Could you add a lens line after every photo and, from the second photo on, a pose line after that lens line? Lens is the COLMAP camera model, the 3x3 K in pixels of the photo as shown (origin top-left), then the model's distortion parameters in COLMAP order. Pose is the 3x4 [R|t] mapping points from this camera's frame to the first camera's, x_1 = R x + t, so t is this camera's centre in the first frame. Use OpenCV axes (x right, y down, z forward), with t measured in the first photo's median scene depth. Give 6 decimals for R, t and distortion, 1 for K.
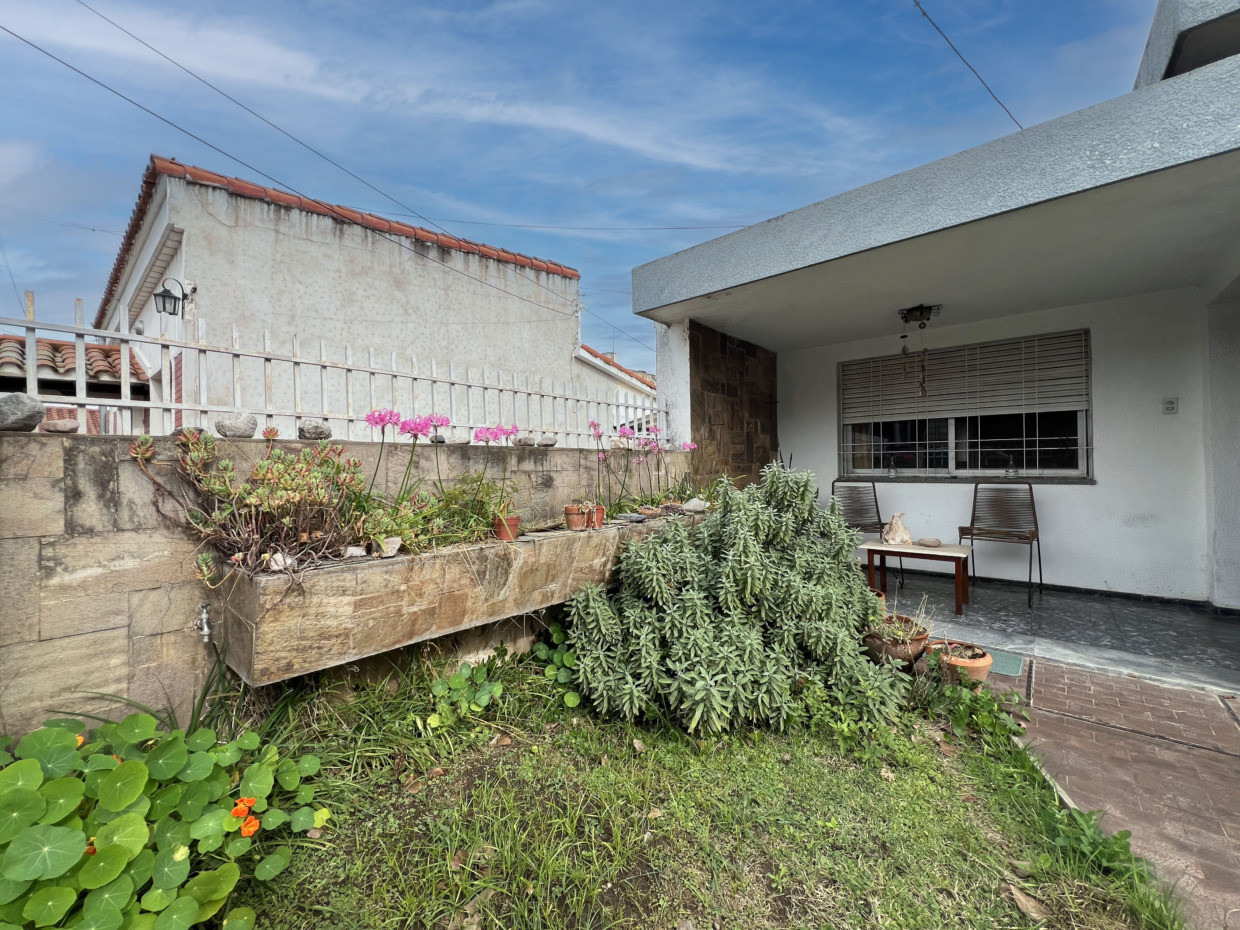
lens RADIAL K [[495.3, 0, 620.0], [0, 495.3, 466.0], [0, 0, 1]] dist [0.001141, -0.000295]
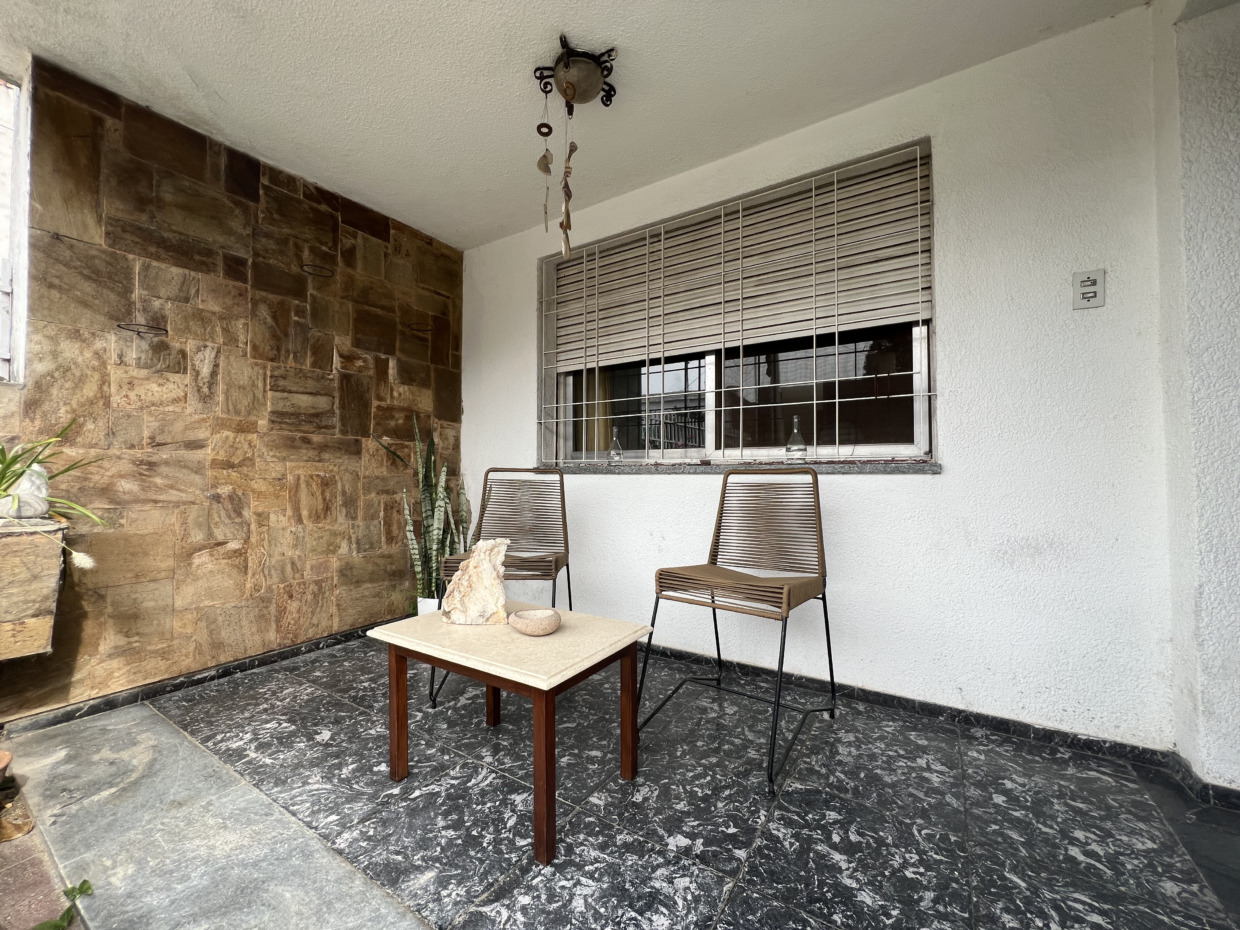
lens RADIAL K [[495.3, 0, 621.1], [0, 495.3, 465.0], [0, 0, 1]] dist [0.001141, -0.000295]
pose [[0.990424, 0.010539, 0.137654, 0.576430], [-0.008552, 0.999851, -0.015024, 0.036661], [-0.137792, 0.013703, 0.990366, 0.561146]]
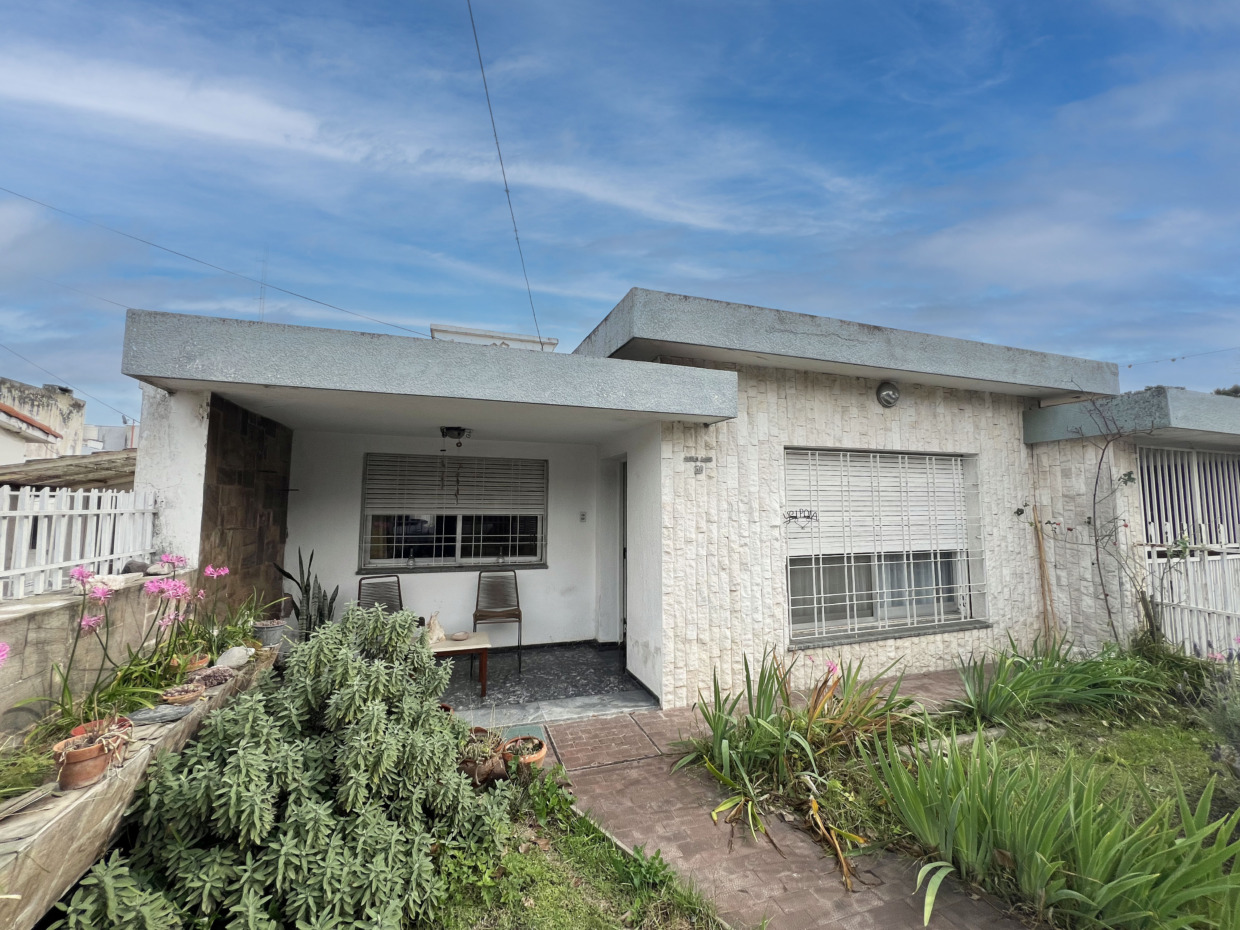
lens RADIAL K [[495.3, 0, 617.1], [0, 495.3, 465.3], [0, 0, 1]] dist [0.001141, -0.000295]
pose [[0.504419, 0.085011, 0.859264, -0.194980], [-0.018092, 0.995964, -0.087914, -0.133396], [-0.863270, 0.028800, 0.503921, 0.086091]]
